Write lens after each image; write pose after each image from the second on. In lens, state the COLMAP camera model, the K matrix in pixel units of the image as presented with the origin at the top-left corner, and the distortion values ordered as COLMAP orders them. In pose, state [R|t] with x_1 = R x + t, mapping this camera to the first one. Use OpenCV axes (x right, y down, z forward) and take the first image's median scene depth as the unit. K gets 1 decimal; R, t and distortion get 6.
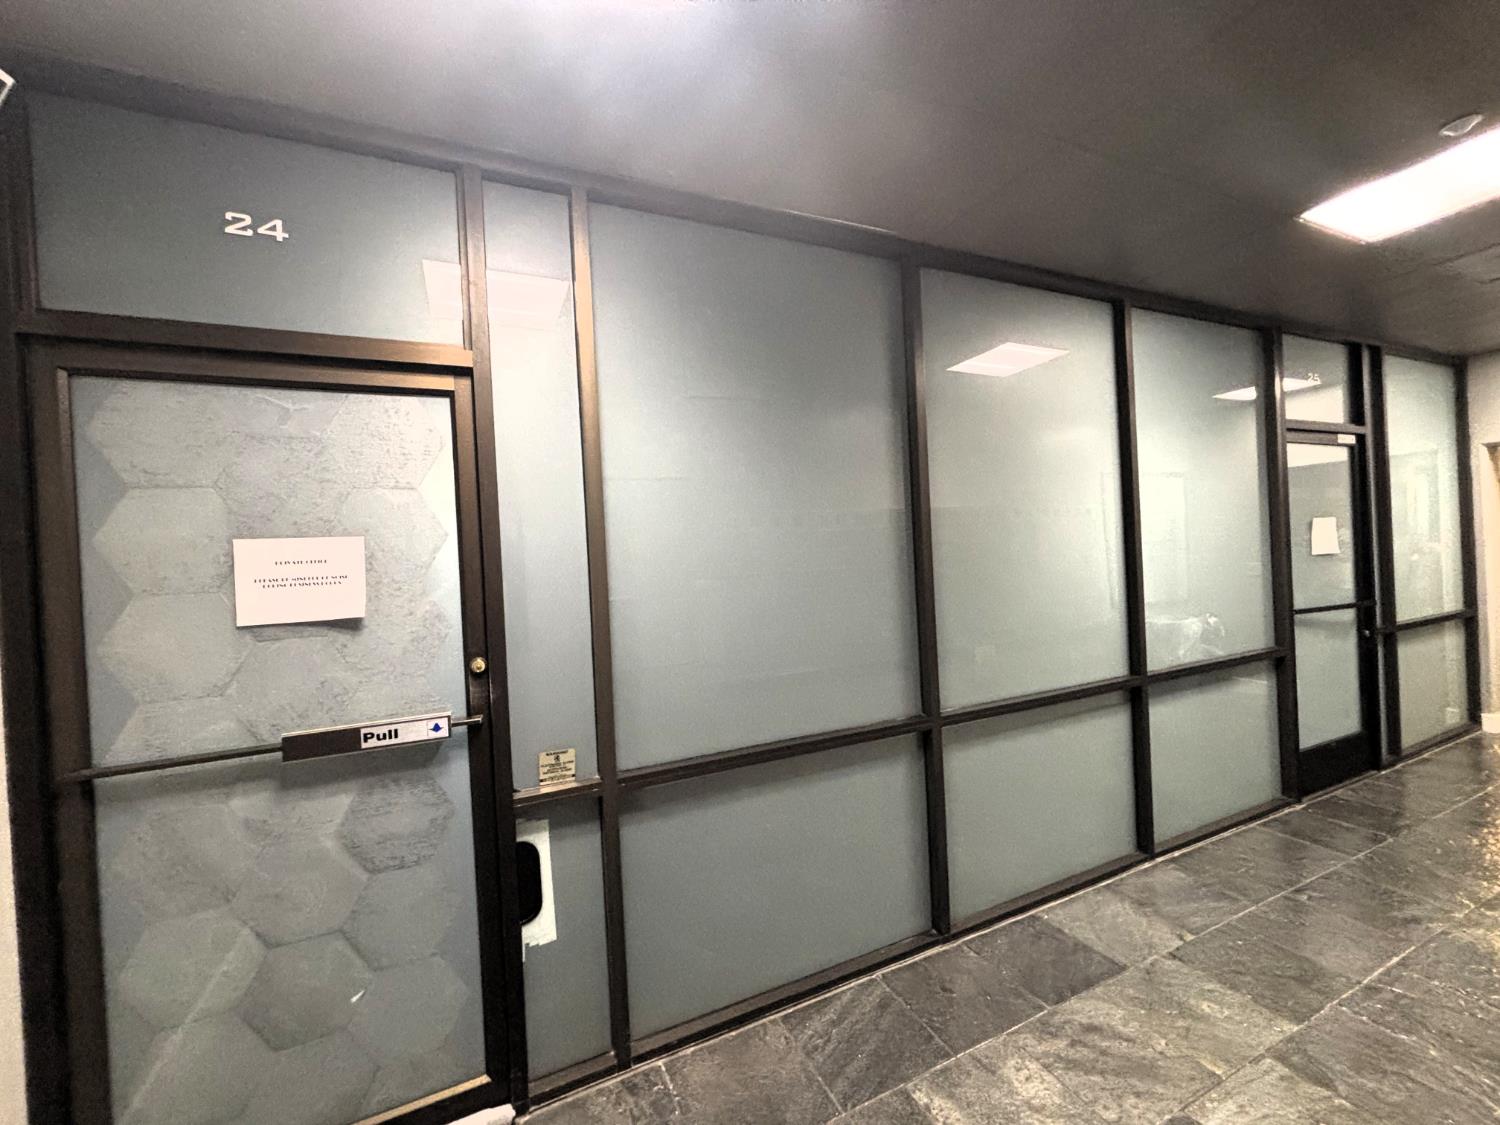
lens RADIAL K [[583.9, 0, 750.0], [0, 583.9, 562.5], [0, 0, 1]] dist [0.025618, -0.006968]
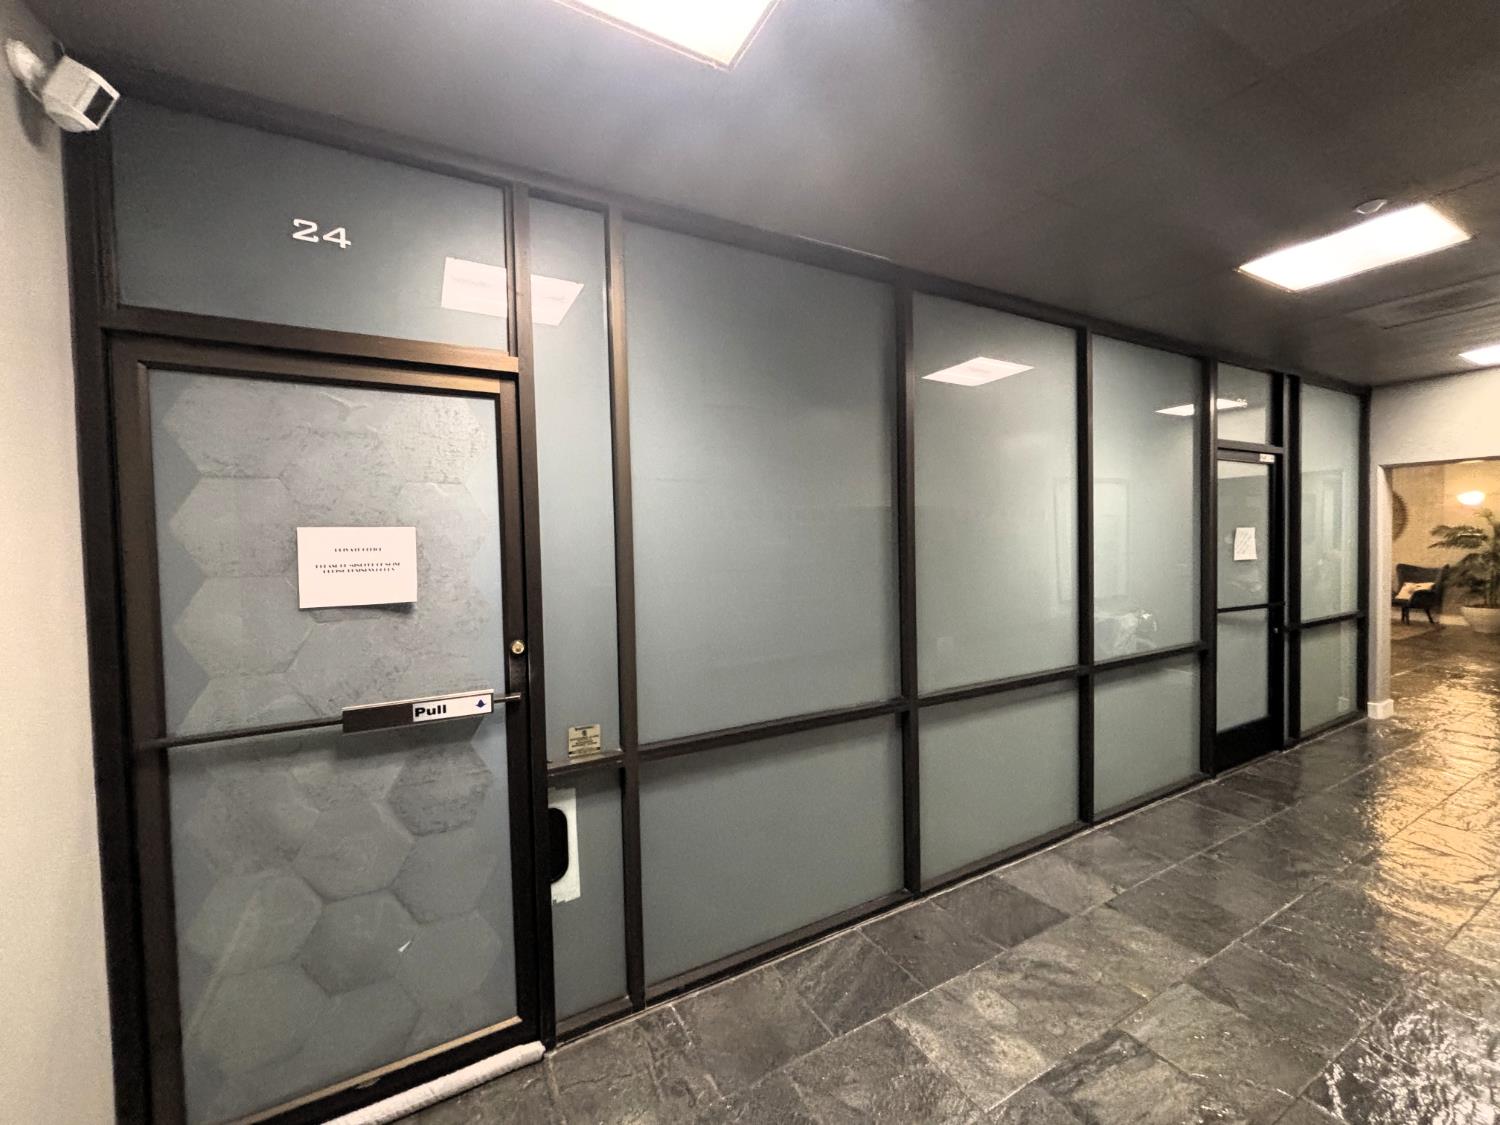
lens RADIAL K [[583.9, 0, 750.0], [0, 583.9, 562.5], [0, 0, 1]] dist [0.025618, -0.006968]
pose [[0.996921, 0.024359, 0.074536, -0.106169], [-0.025886, 0.999473, 0.019590, -0.013855], [-0.074019, -0.021460, 0.997026, -0.104220]]
